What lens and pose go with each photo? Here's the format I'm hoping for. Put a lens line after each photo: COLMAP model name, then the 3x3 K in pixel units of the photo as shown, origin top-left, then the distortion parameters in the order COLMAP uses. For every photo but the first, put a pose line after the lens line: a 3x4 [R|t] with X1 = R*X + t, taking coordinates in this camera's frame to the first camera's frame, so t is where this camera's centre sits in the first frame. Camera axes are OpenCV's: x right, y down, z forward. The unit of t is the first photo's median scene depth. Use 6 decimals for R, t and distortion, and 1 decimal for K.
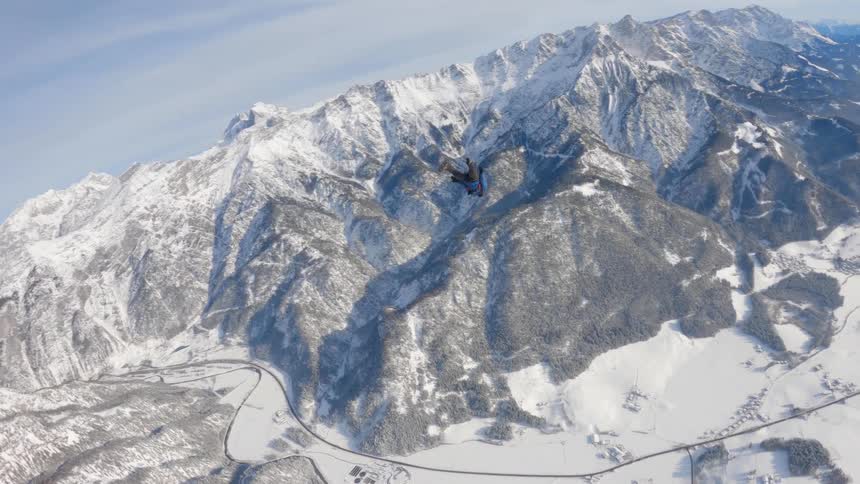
lens RADIAL K [[430.8, 0, 433.1], [0, 430.8, 239.7], [0, 0, 1]] dist [-0.256186, 0.074168]
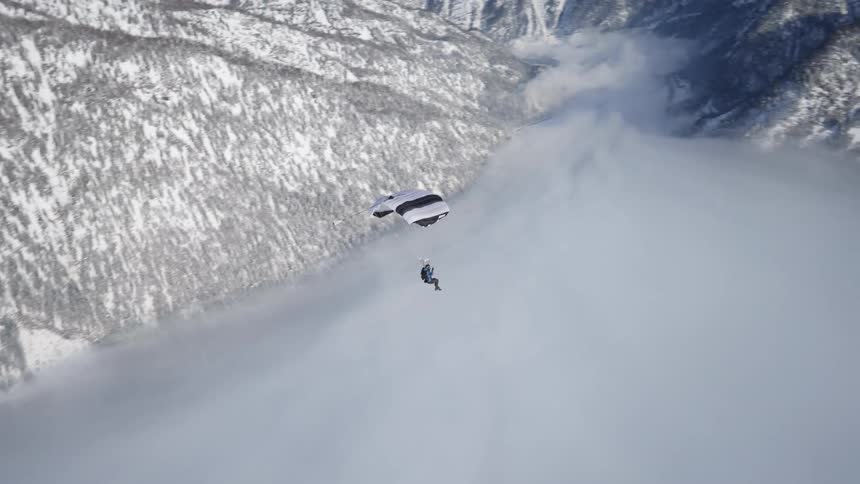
lens RADIAL K [[631.5, 0, 429.5], [0, 631.5, 243.7], [0, 0, 1]] dist [0.001268, -0.001560]
pose [[0.419613, 0.506518, -0.753236, 0.178519], [-0.274712, 0.861775, 0.426470, 0.159561], [0.865135, 0.027971, 0.500759, 0.170432]]
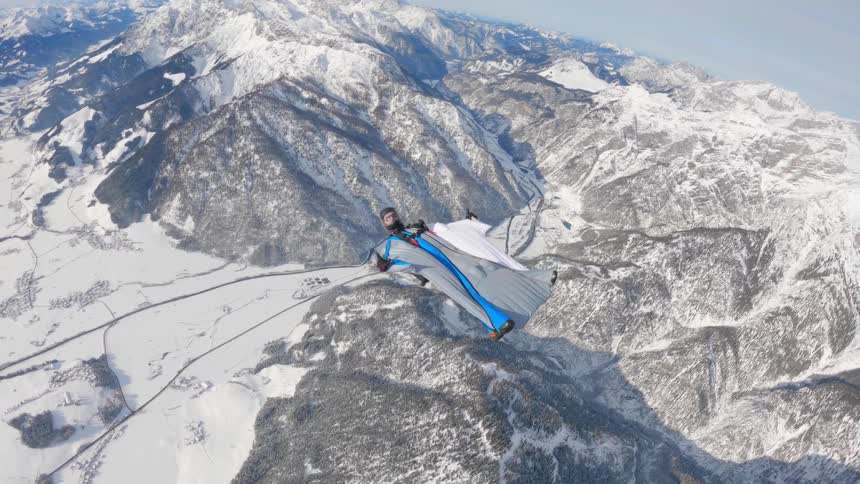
lens RADIAL K [[430.8, 0, 433.1], [0, 430.8, 239.7], [0, 0, 1]] dist [-0.256186, 0.074168]
pose [[-0.371272, 0.634480, -0.677933, 0.289395], [-0.392865, 0.554204, 0.733836, -0.372175], [0.841317, 0.538789, 0.043504, 0.557067]]
